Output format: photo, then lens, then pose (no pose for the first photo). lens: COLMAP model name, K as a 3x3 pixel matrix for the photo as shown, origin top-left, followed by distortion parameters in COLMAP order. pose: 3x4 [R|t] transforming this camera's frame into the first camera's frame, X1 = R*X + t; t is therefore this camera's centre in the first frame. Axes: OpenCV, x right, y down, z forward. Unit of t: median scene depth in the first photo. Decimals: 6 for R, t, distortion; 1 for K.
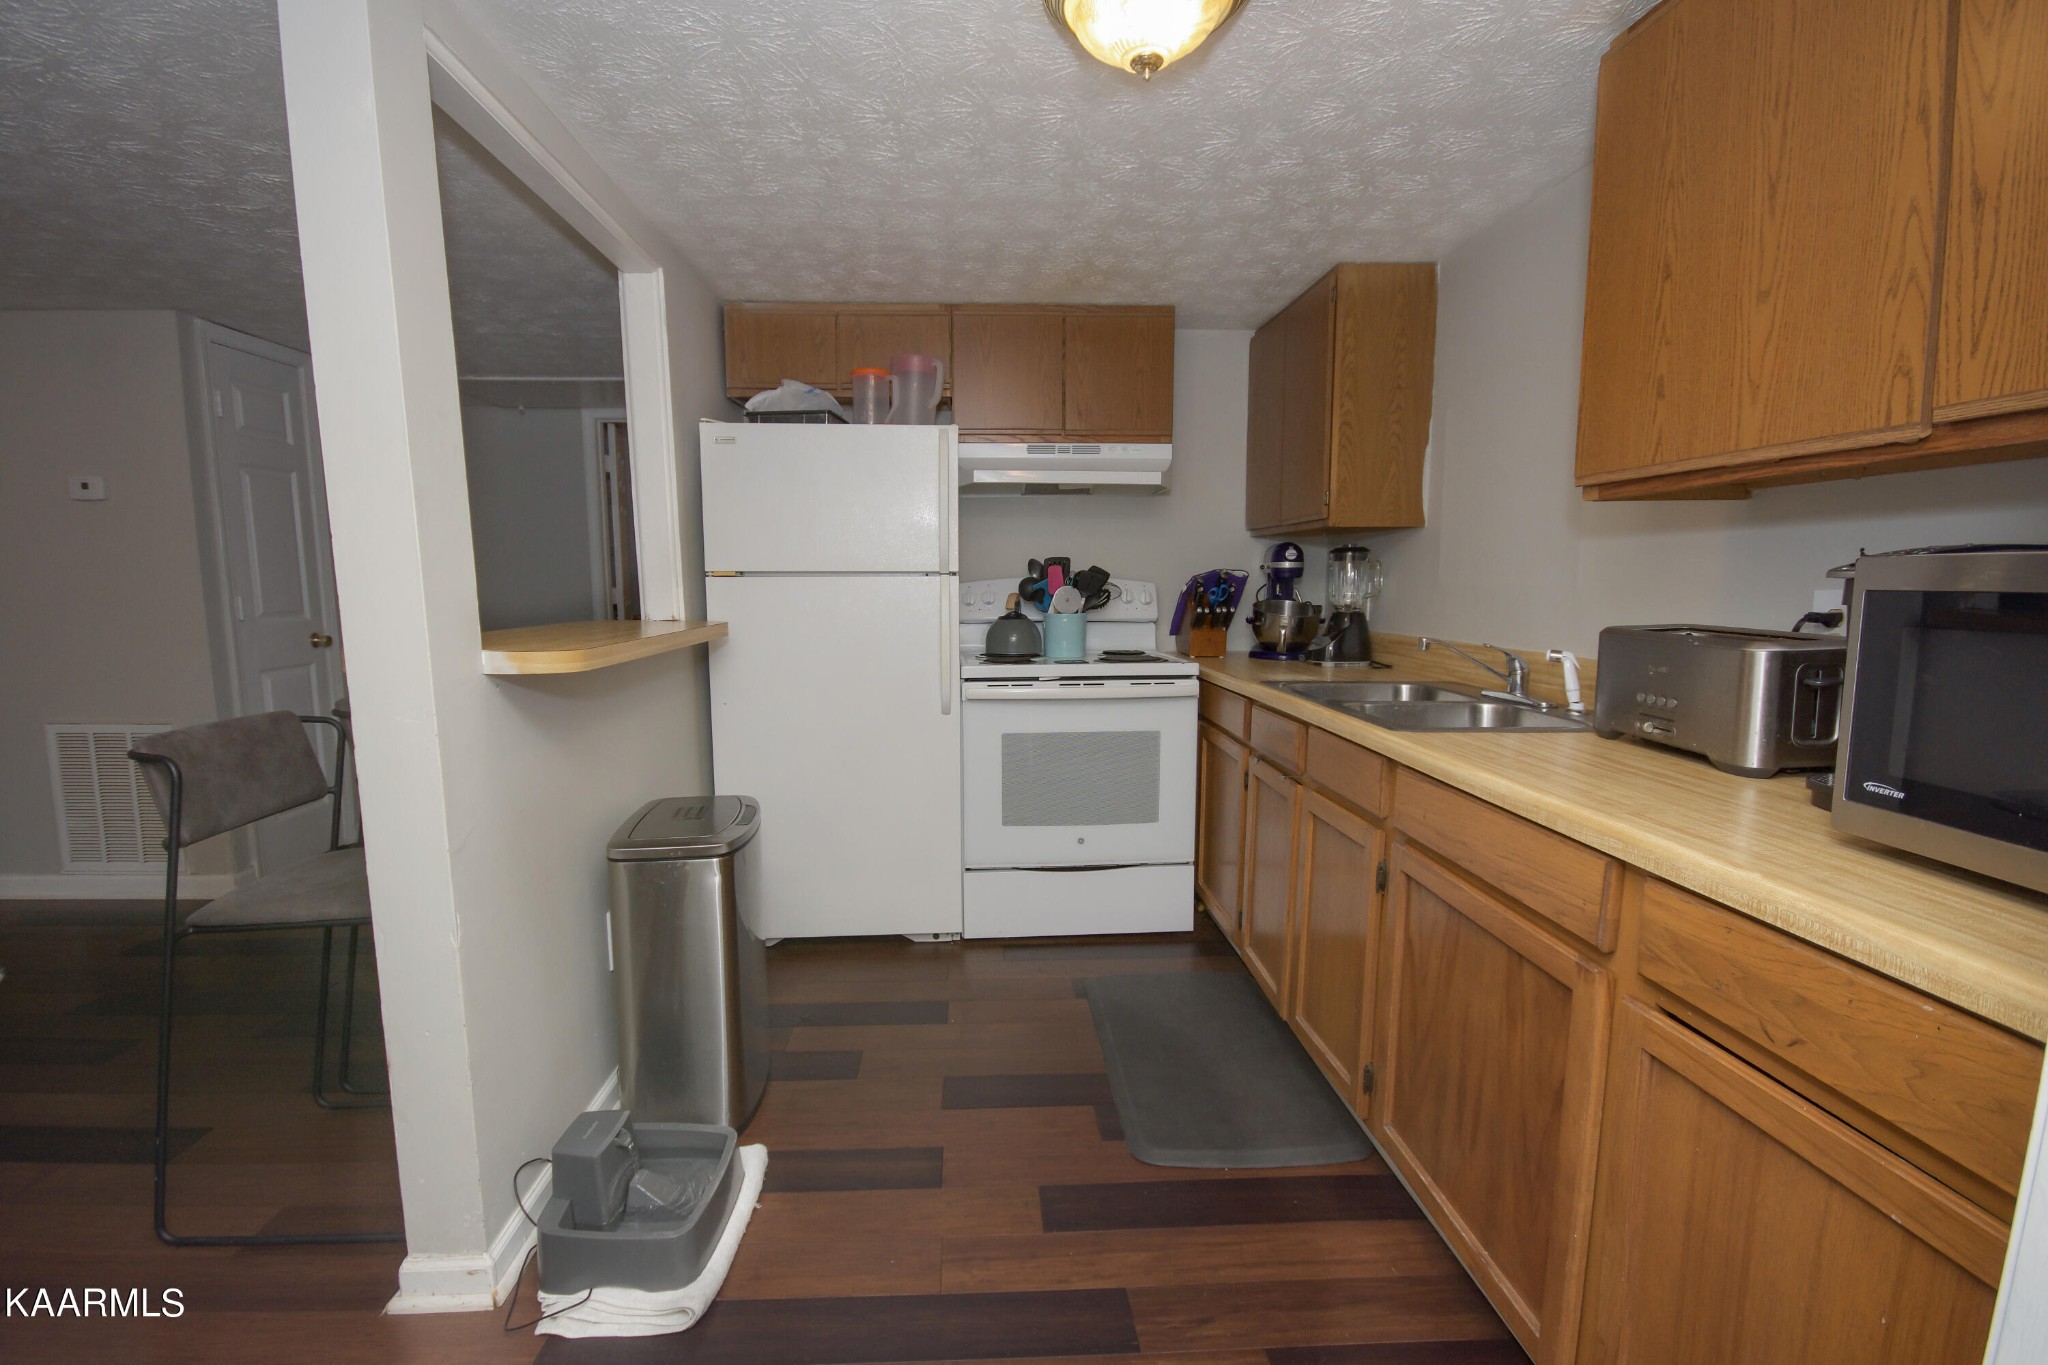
lens RADIAL K [[911.3, 0, 987.4], [0, 911.3, 690.8], [0, 0, 1]] dist [0.007371, -0.007476]
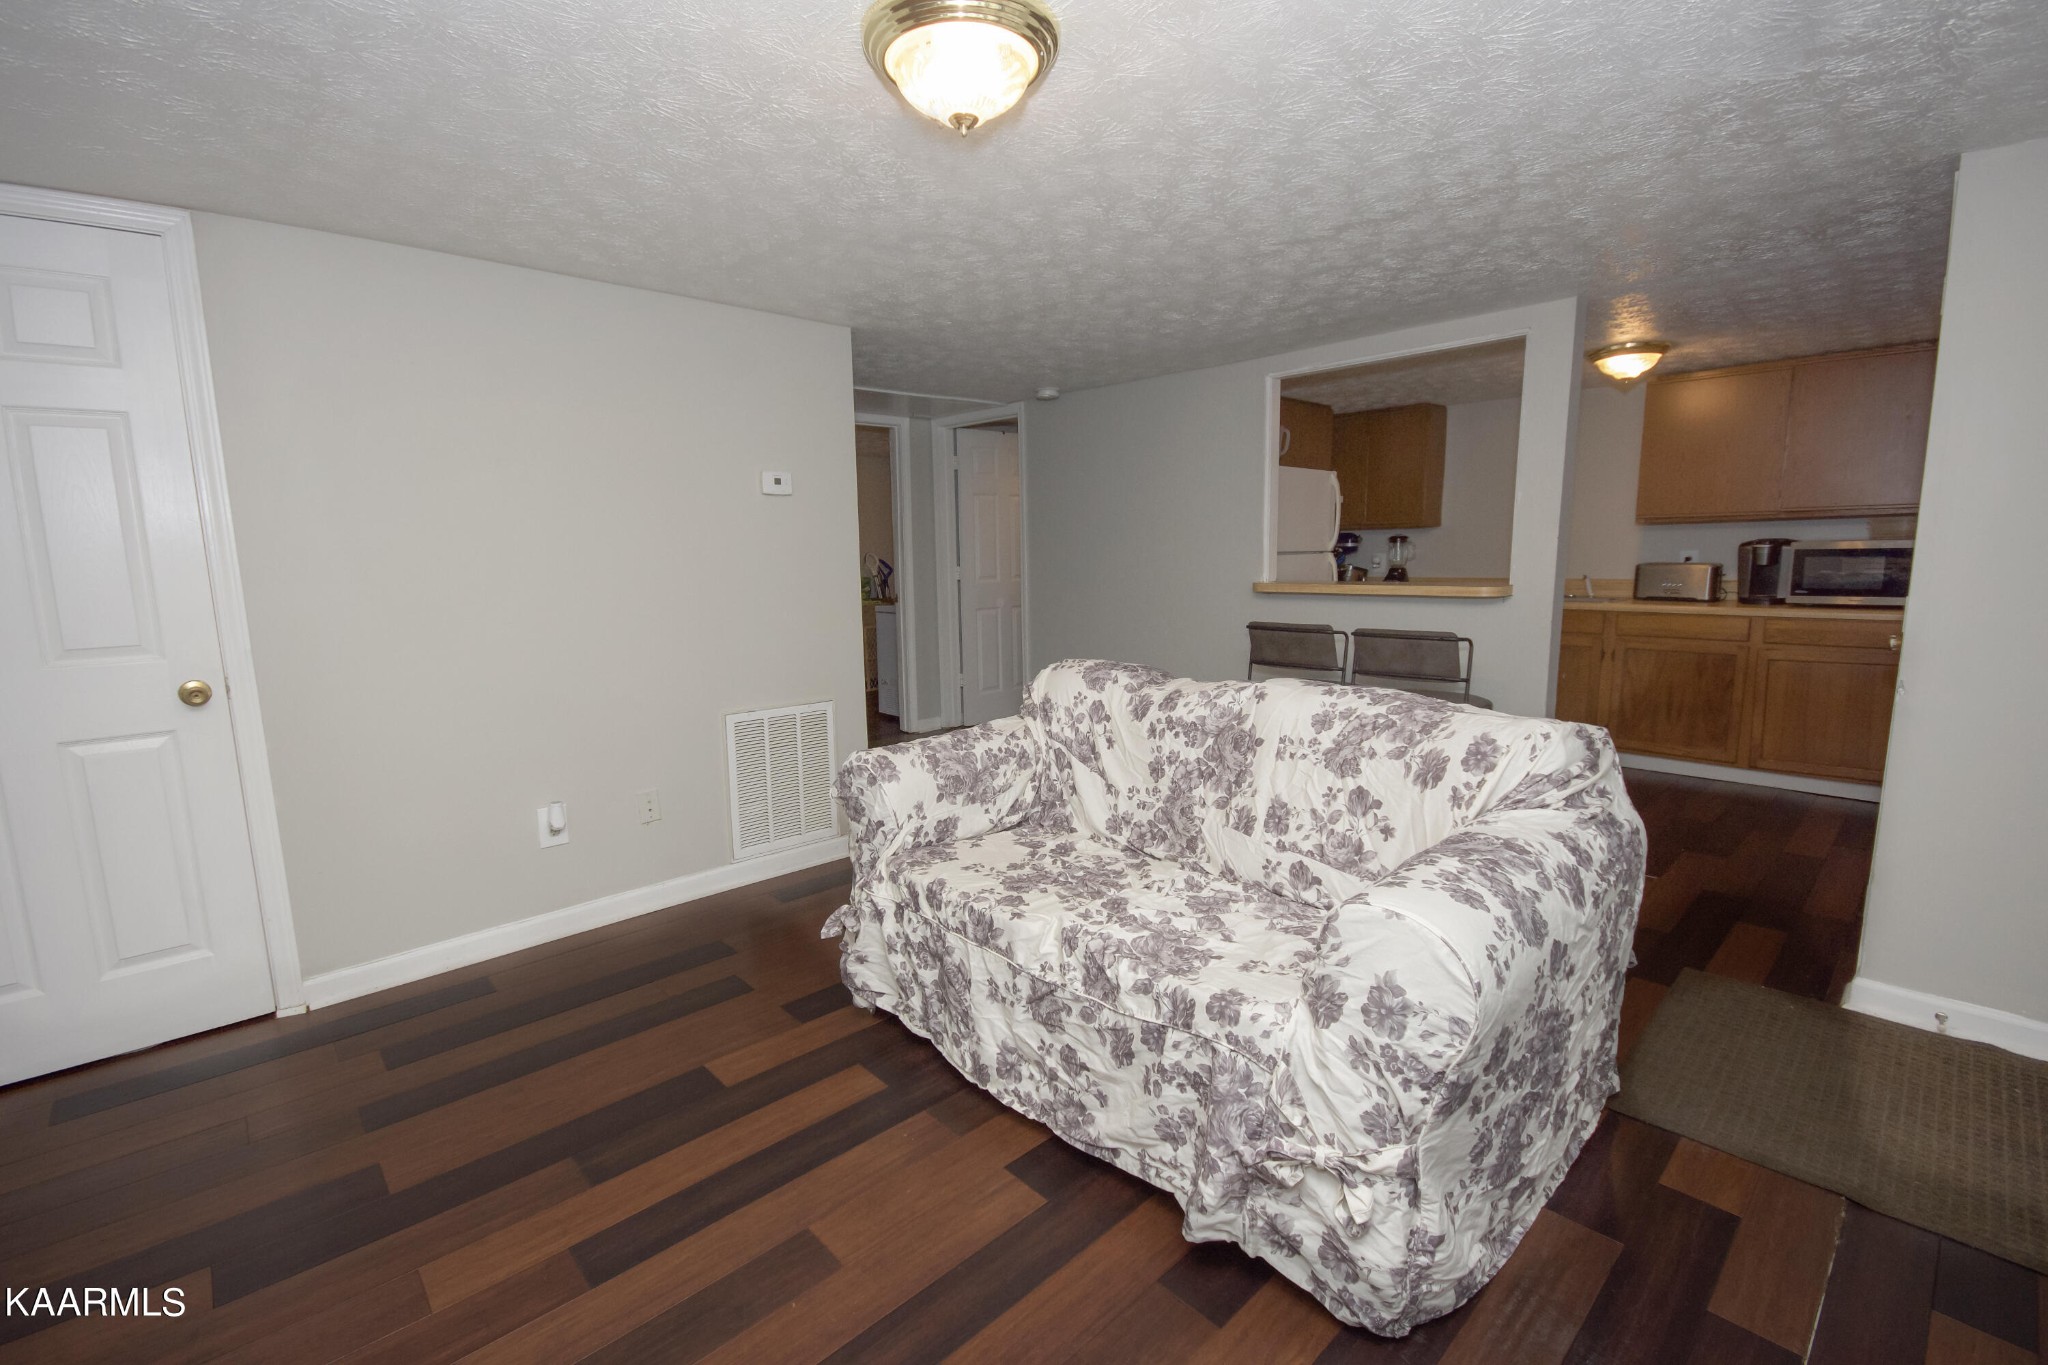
lens RADIAL K [[911.3, 0, 999.6], [0, 911.3, 679.4], [0, 0, 1]] dist [0.007371, -0.007476]
pose [[0.757611, -0.112009, 0.643023, -1.922564], [0.100552, 0.993434, 0.054578, -0.043230], [-0.644914, 0.023308, 0.763899, 0.027796]]
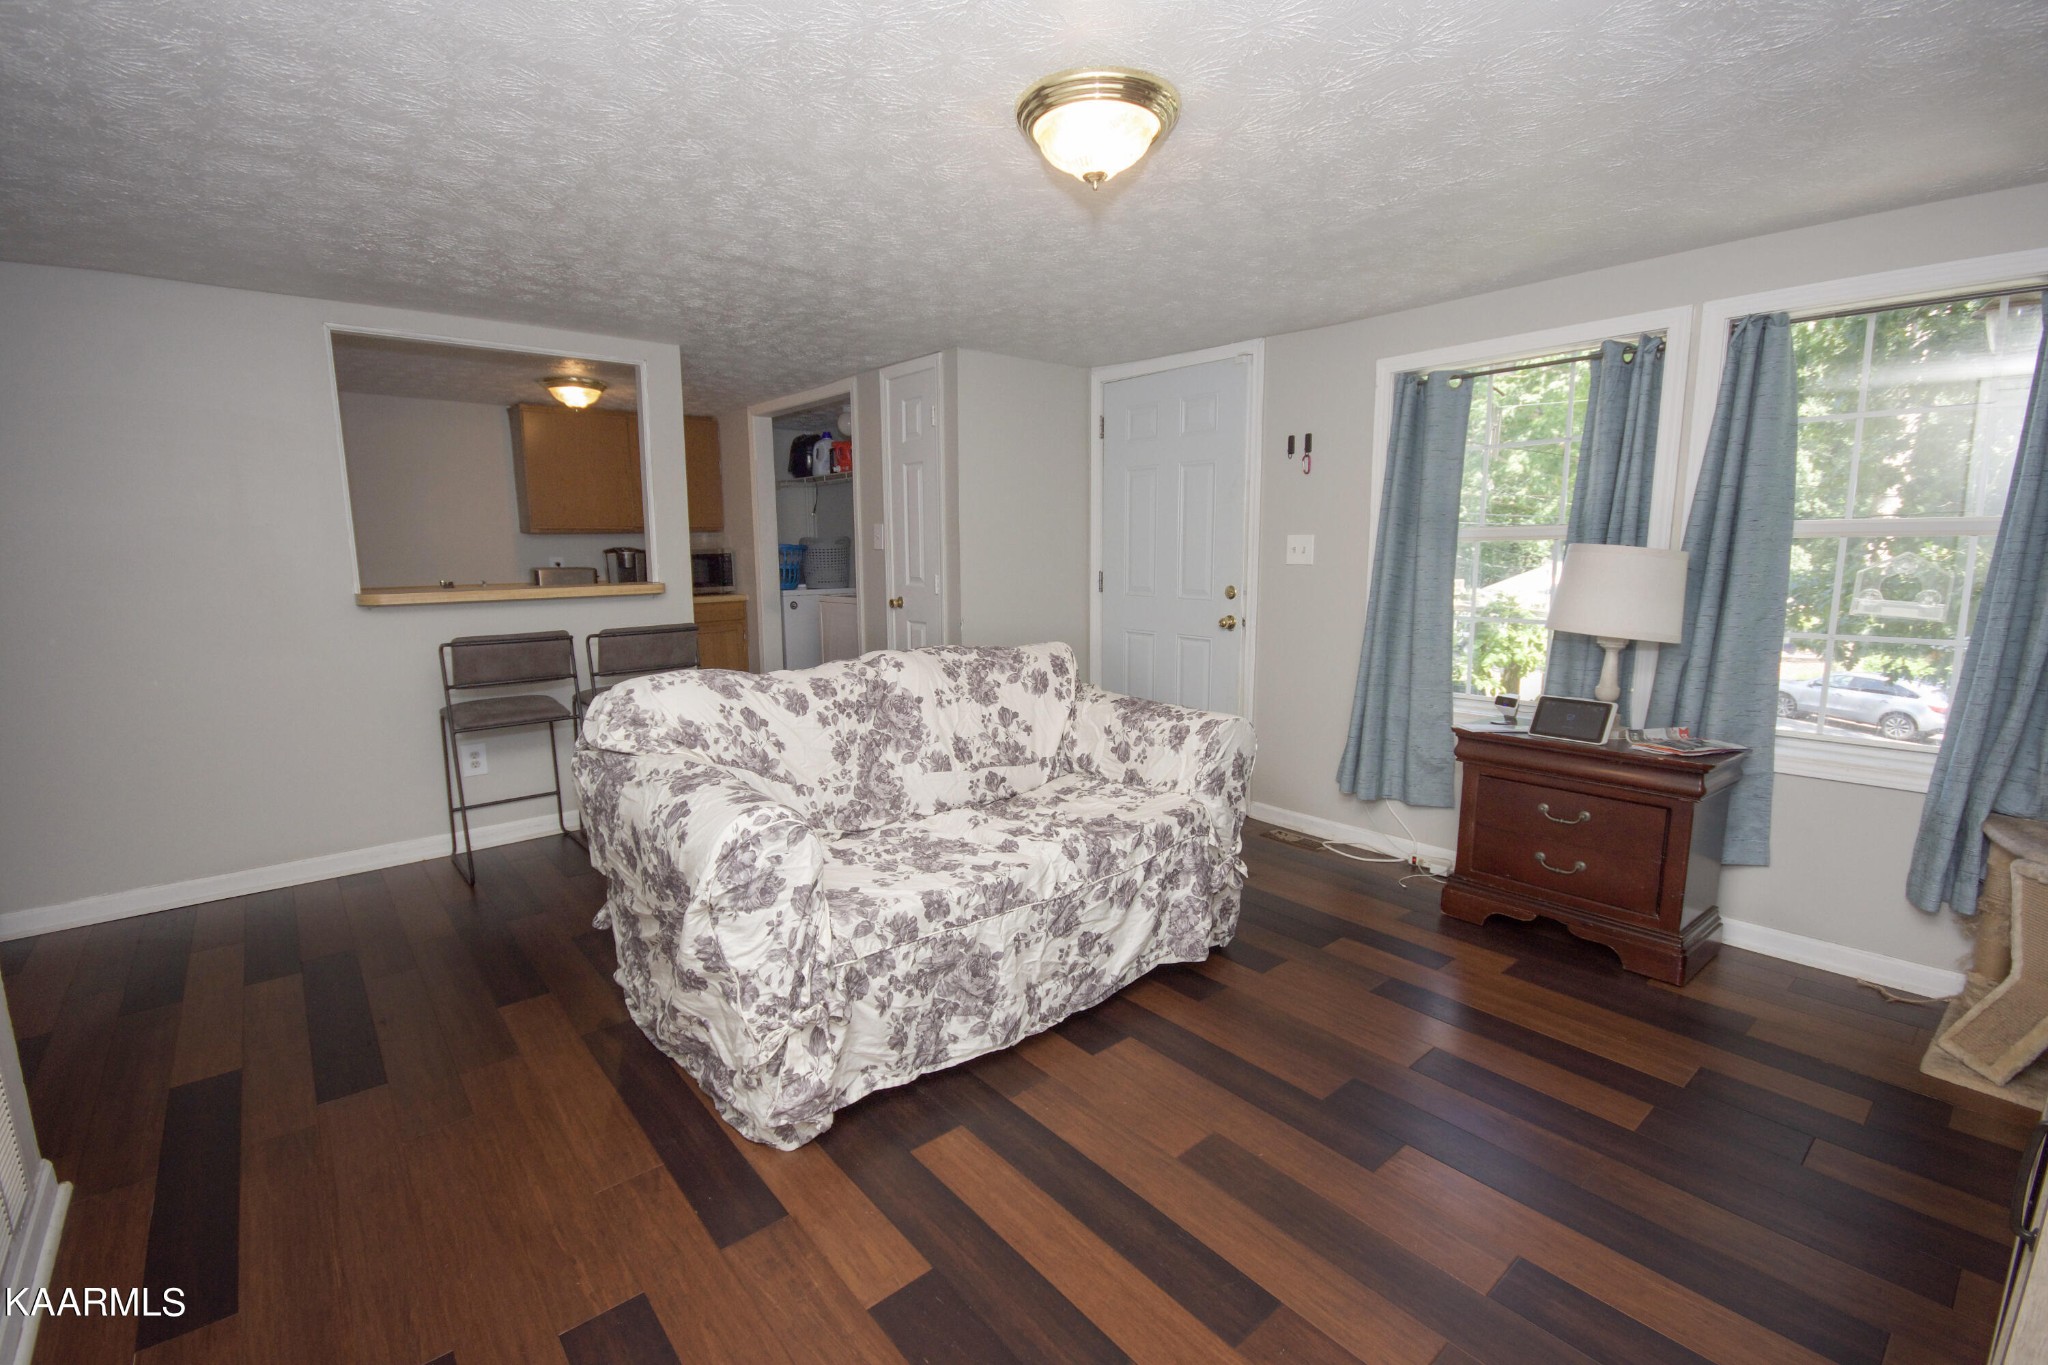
lens RADIAL K [[911.3, 0, 1032.1], [0, 911.3, 678.9], [0, 0, 1]] dist [0.007371, -0.007476]
pose [[-0.632419, -0.112967, 0.766345, -2.087721], [0.098564, 0.969532, 0.224259, -0.166739], [-0.768330, 0.217360, -0.602016, 1.112041]]
